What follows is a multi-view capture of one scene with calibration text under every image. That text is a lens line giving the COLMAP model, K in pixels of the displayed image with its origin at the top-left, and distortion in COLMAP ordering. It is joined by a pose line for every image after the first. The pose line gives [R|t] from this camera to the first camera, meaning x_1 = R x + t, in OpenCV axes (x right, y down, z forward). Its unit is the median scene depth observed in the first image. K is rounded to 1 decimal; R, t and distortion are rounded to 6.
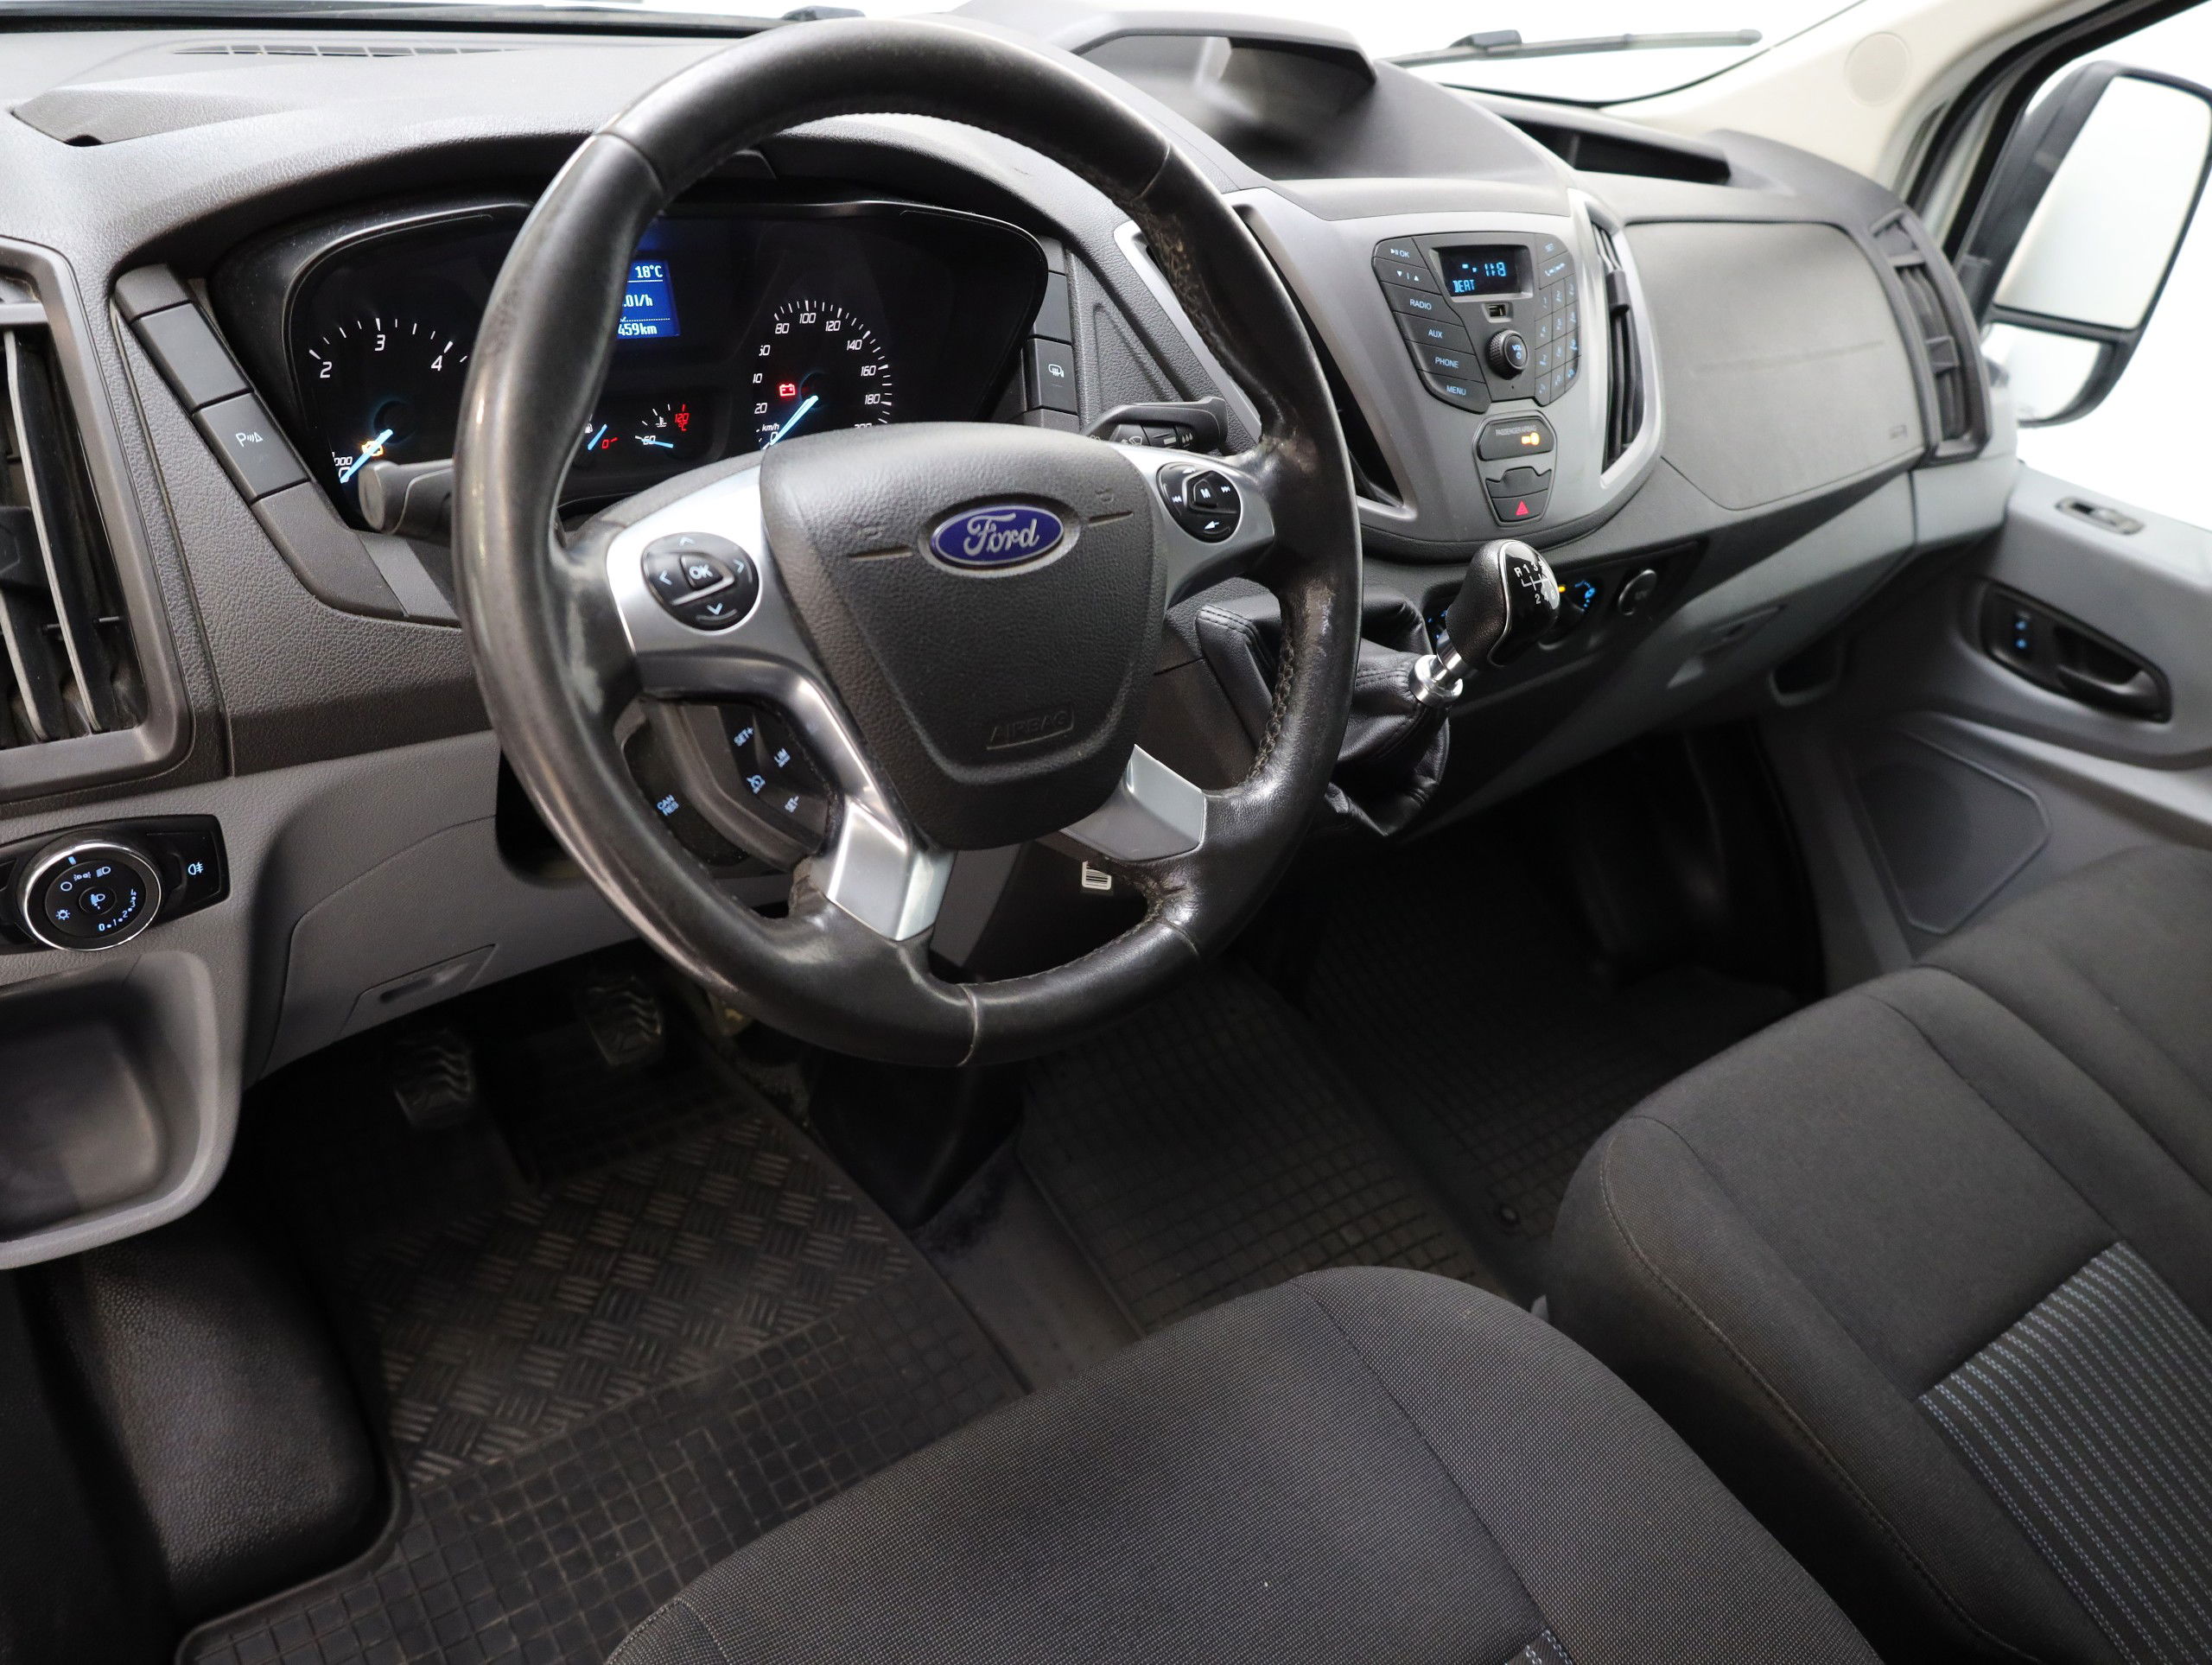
lens RADIAL K [[1489.0, 0, 1100.4], [0, 1489.0, 862.2], [0, 0, 1]] dist [0.021406, -0.036056]
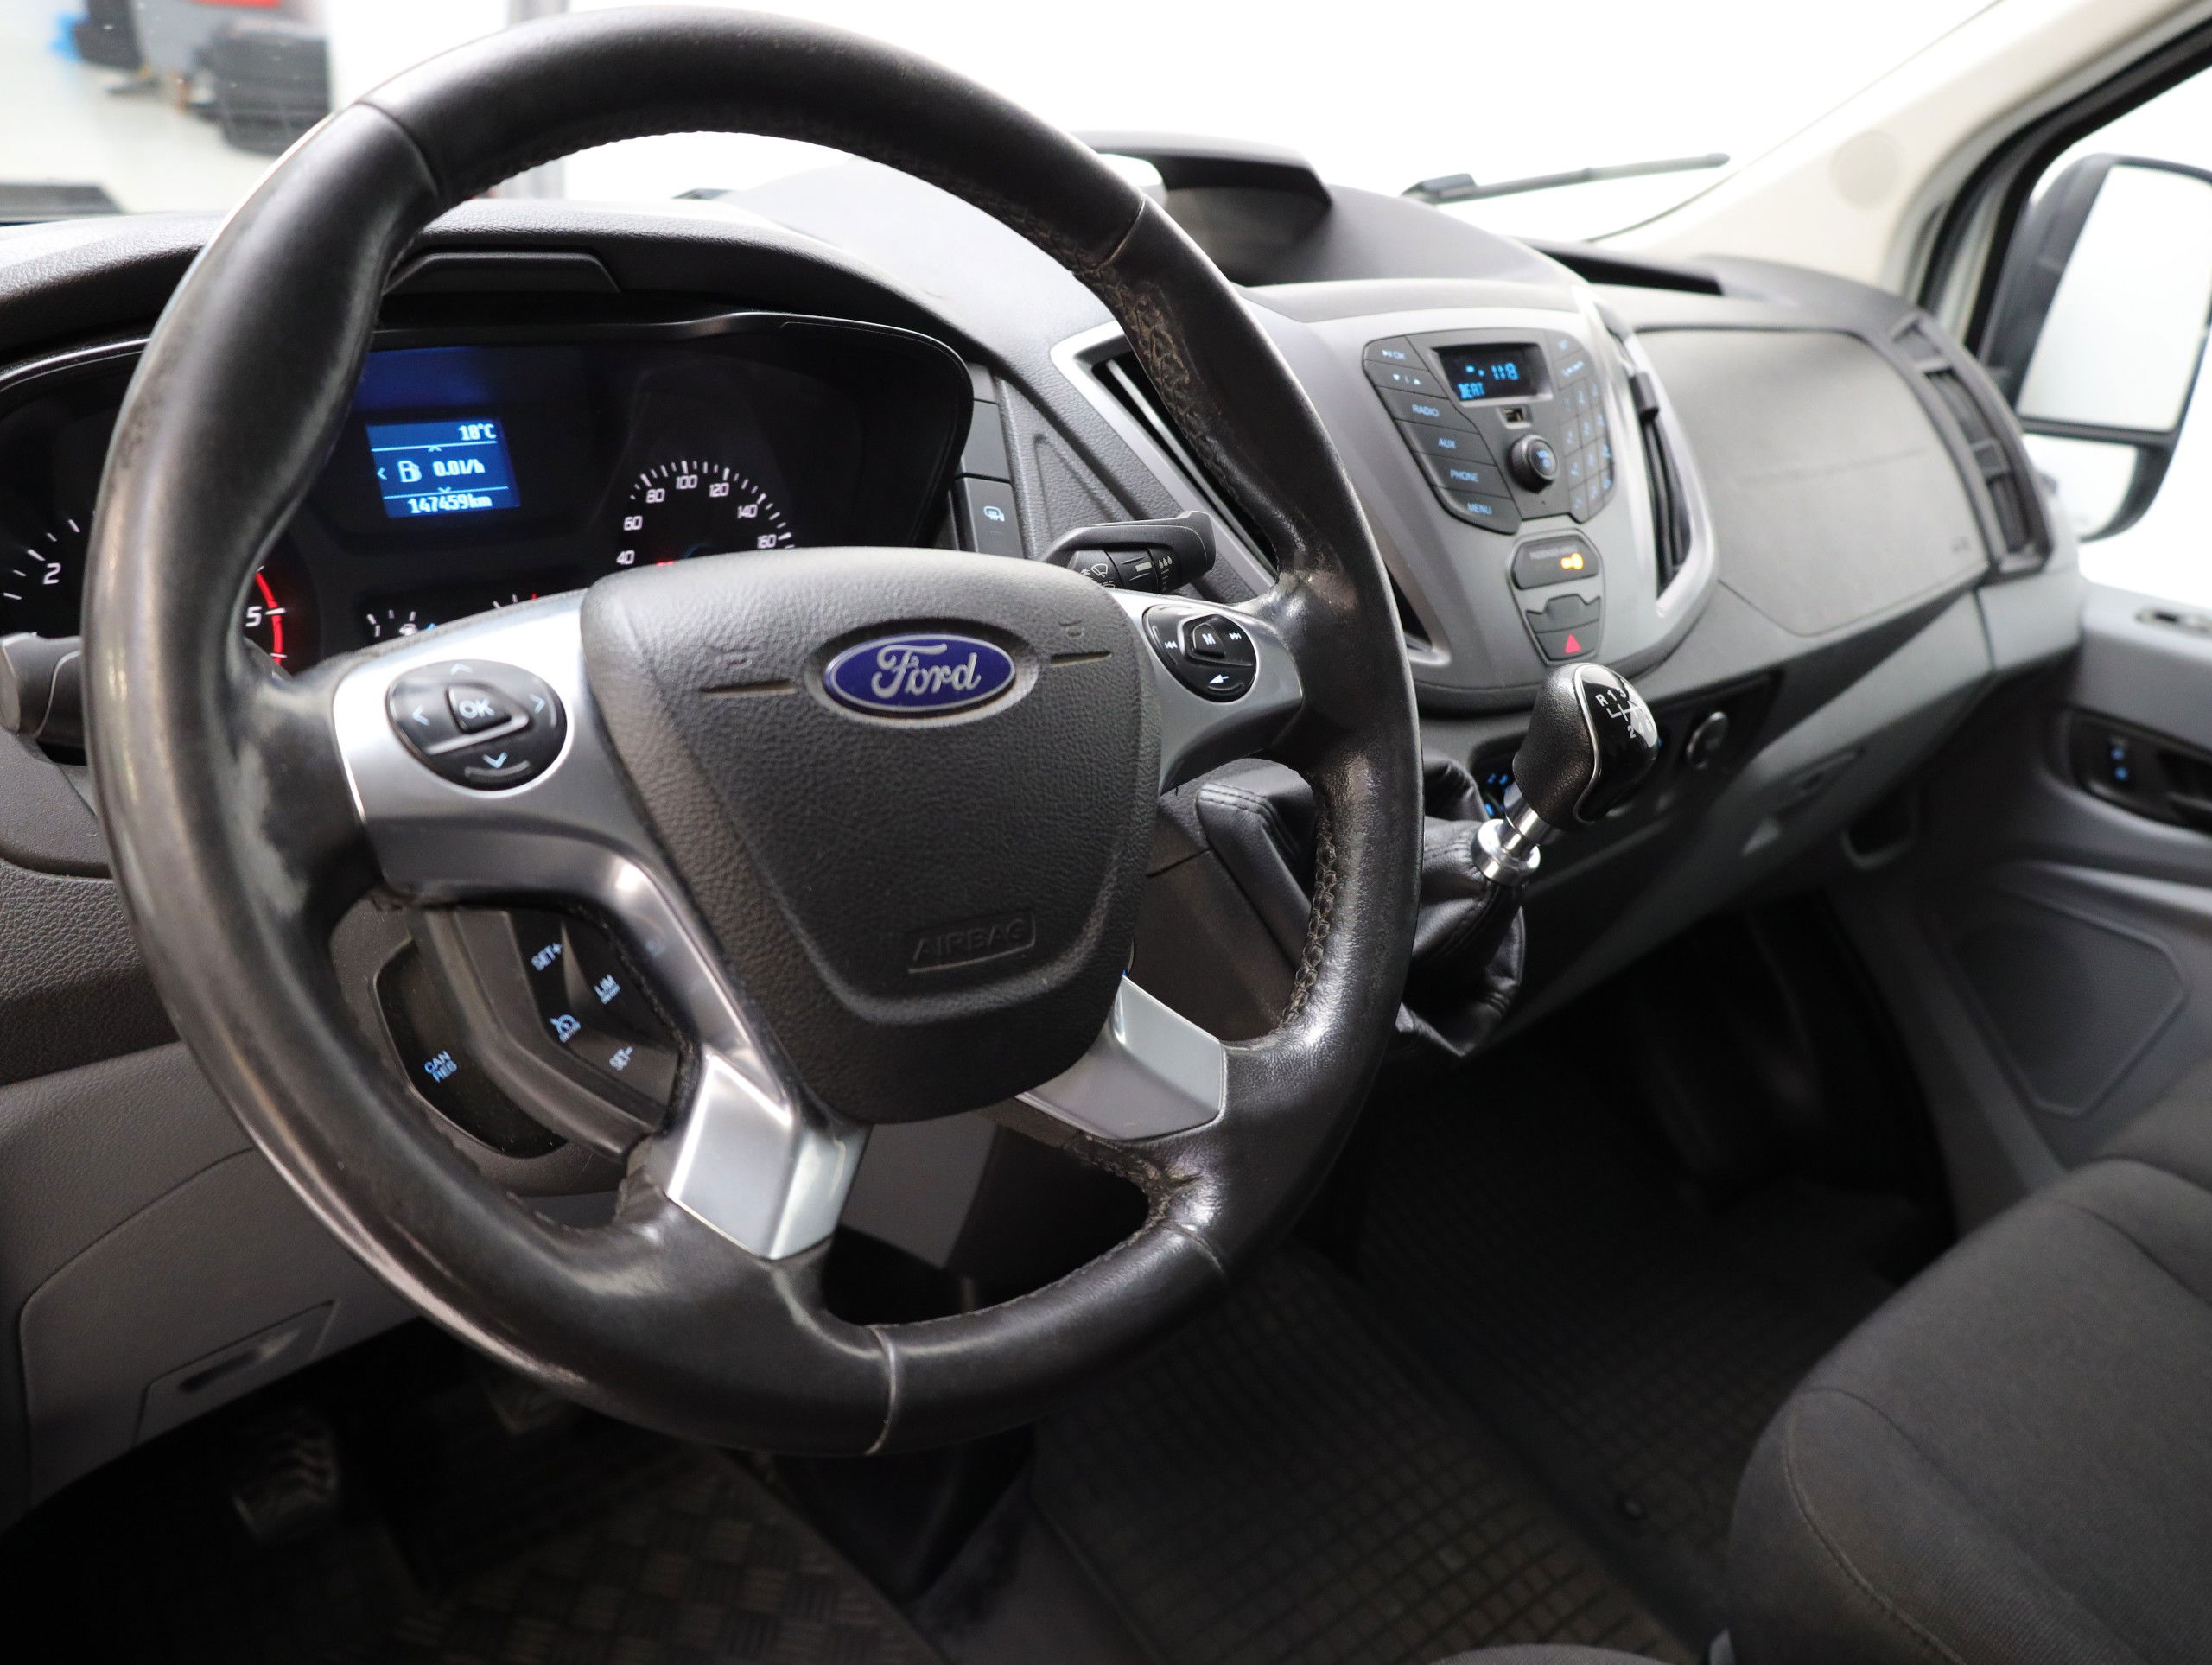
lens RADIAL K [[1489.0, 0, 1100.4], [0, 1489.0, 862.2], [0, 0, 1]] dist [0.021406, -0.036056]
pose [[0.995979, -0.088093, 0.016305, -0.001914], [0.089581, 0.981688, -0.168120, -0.002465], [-0.001197, 0.168905, 0.985632, 0.208351]]
